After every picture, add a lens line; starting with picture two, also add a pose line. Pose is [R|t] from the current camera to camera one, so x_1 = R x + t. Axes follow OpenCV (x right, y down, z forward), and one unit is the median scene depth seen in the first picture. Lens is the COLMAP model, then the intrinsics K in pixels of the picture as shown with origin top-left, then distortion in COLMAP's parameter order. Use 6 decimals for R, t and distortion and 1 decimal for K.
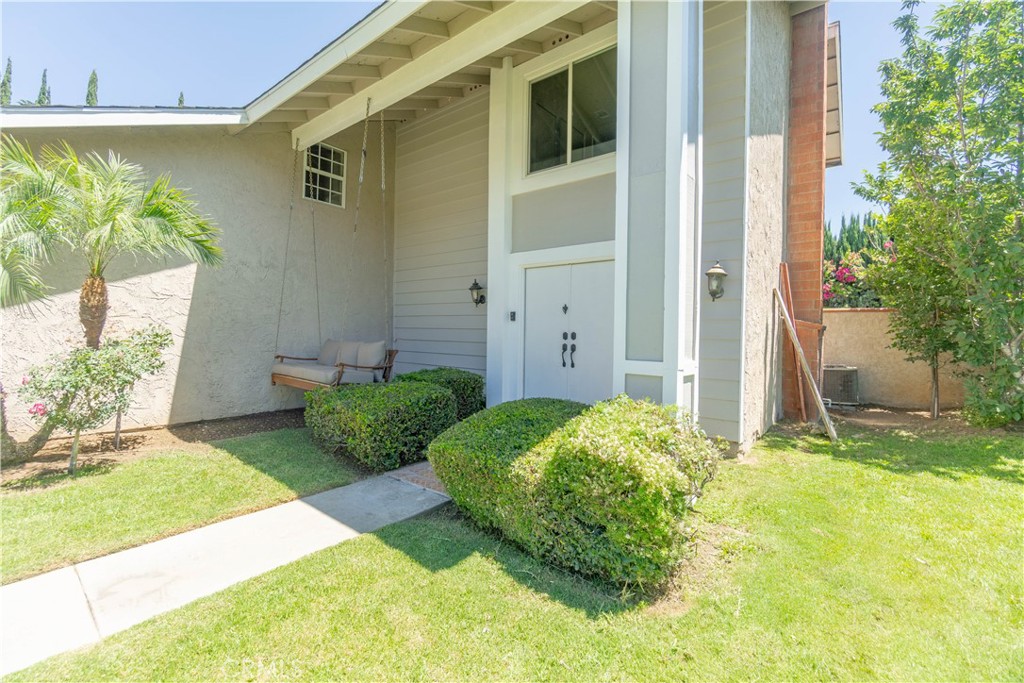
lens RADIAL K [[427.9, 0, 512.9], [0, 427.9, 338.1], [0, 0, 1]] dist [0.000879, -0.000139]
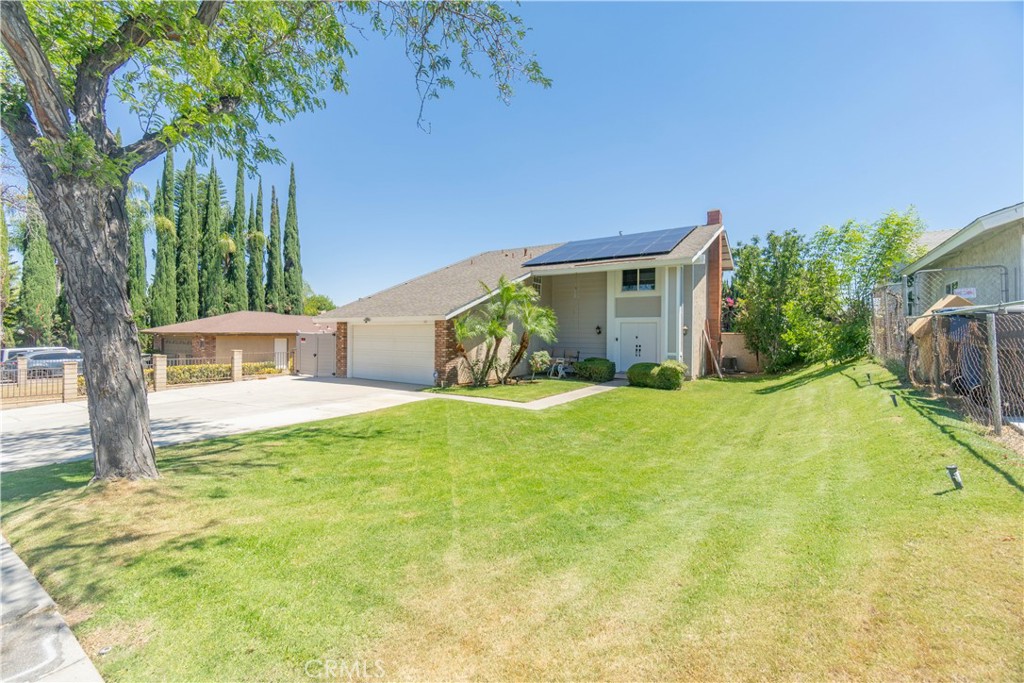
lens RADIAL K [[432.9, 0, 492.0], [0, 432.9, 335.5], [0, 0, 1]] dist [-0.000341, -0.000040]
pose [[0.998733, -0.002867, 0.050247, -1.020420], [0.003515, 0.999912, -0.012814, -0.042436], [-0.050206, 0.012974, 0.998655, -1.959788]]
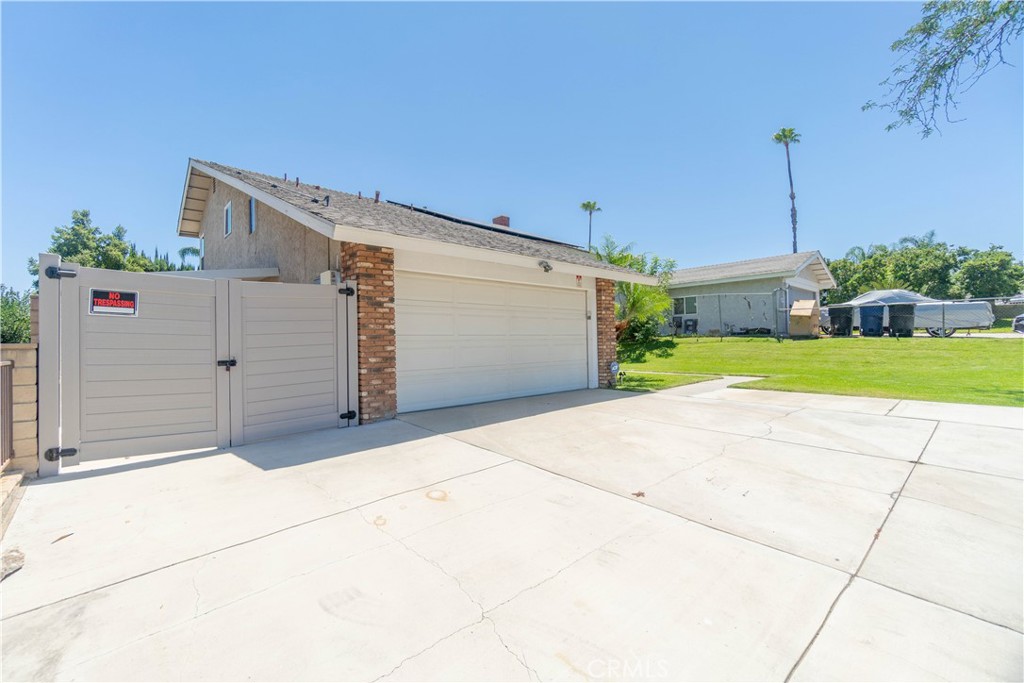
lens RADIAL K [[430.2, 0, 512.0], [0, 430.2, 341.5], [0, 0, 1]] dist [0.000969, -0.000294]
pose [[0.166291, -0.009914, 0.986027, -2.808060], [0.036453, 0.999328, 0.003899, 0.027914], [-0.985403, 0.035295, 0.166541, 0.523506]]
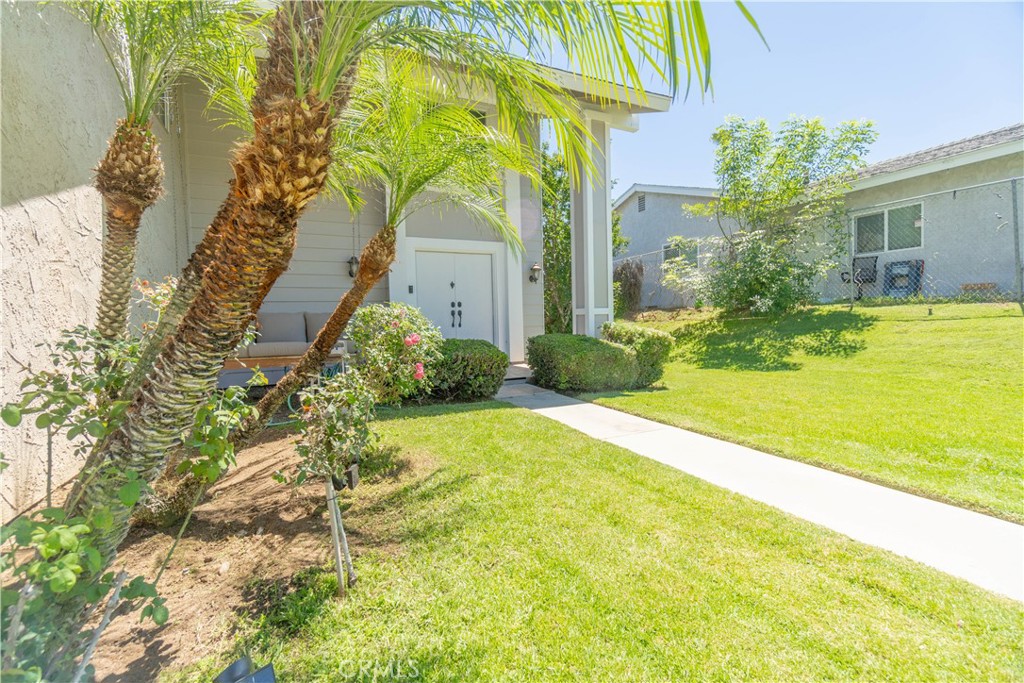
lens RADIAL K [[445.3, 0, 506.7], [0, 445.3, 332.1], [0, 0, 1]] dist [-0.001271, -0.000324]
pose [[0.445043, -0.048572, 0.894191, -1.032706], [0.046758, 0.998426, 0.030962, 0.044564], [-0.894288, 0.028031, 0.446614, 0.195201]]
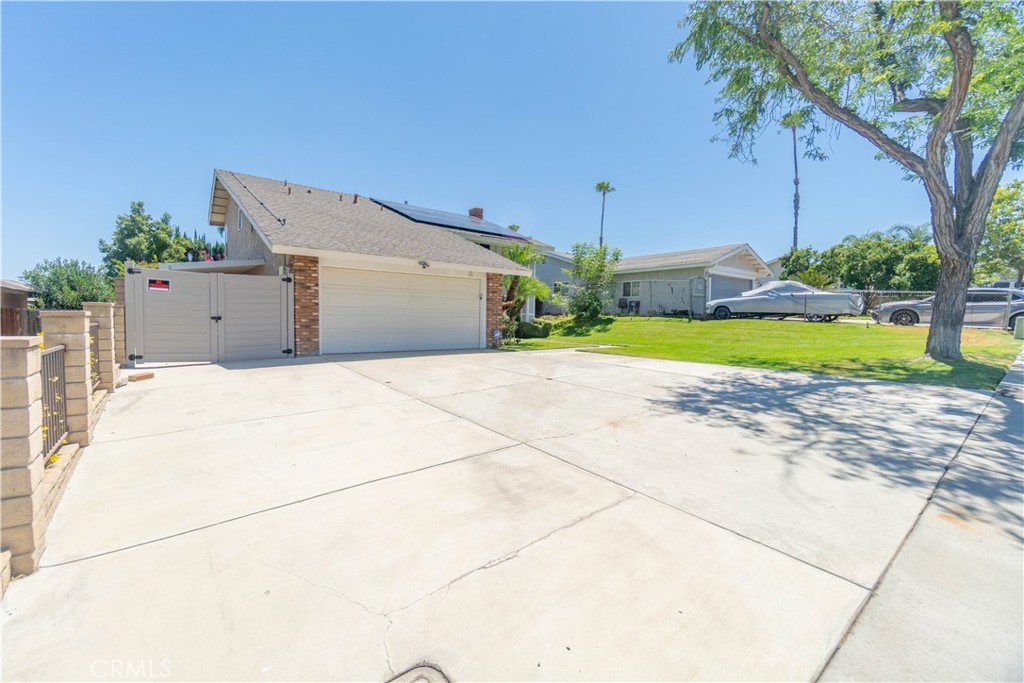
lens RADIAL K [[427.9, 0, 512.9], [0, 427.9, 338.1], [0, 0, 1]] dist [0.000879, -0.000139]
pose [[0.229706, -0.050612, 0.971943, -3.322709], [0.006926, 0.998707, 0.050369, 0.052925], [-0.973235, -0.004838, 0.229760, -0.166097]]
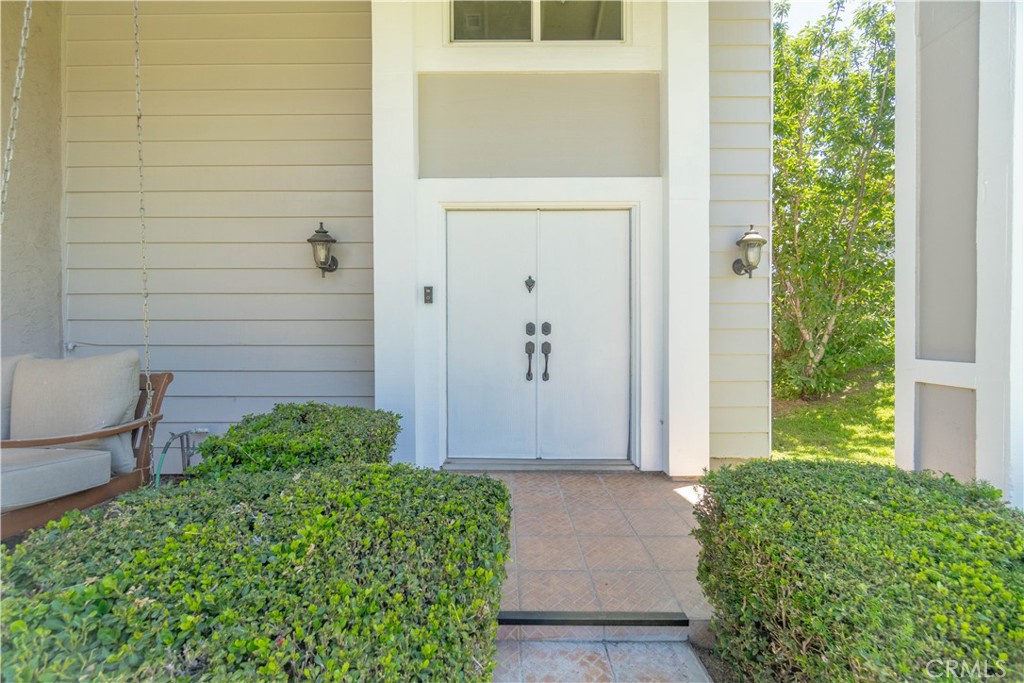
lens RADIAL K [[427.9, 0, 512.9], [0, 427.9, 338.1], [0, 0, 1]] dist [0.000879, -0.000139]
pose [[0.791768, -0.024693, 0.610322, -0.251959], [0.024887, 0.999657, 0.008159, 0.002412], [-0.610314, 0.008729, 0.792111, 0.509653]]
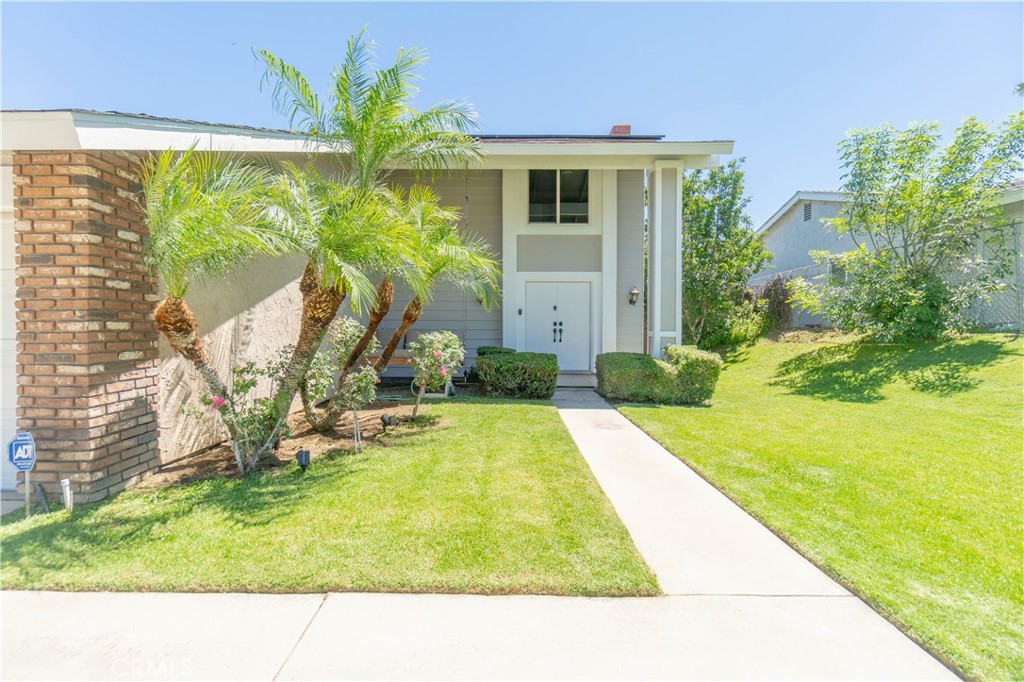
lens RADIAL K [[469.8, 0, 514.5], [0, 469.8, 329.5], [0, 0, 1]] dist [0.003733, 0.000498]
pose [[0.788525, -0.012243, 0.614881, -1.098092], [0.016870, 0.999856, -0.001725, 0.017097], [-0.614772, 0.011733, 0.788618, -0.358701]]
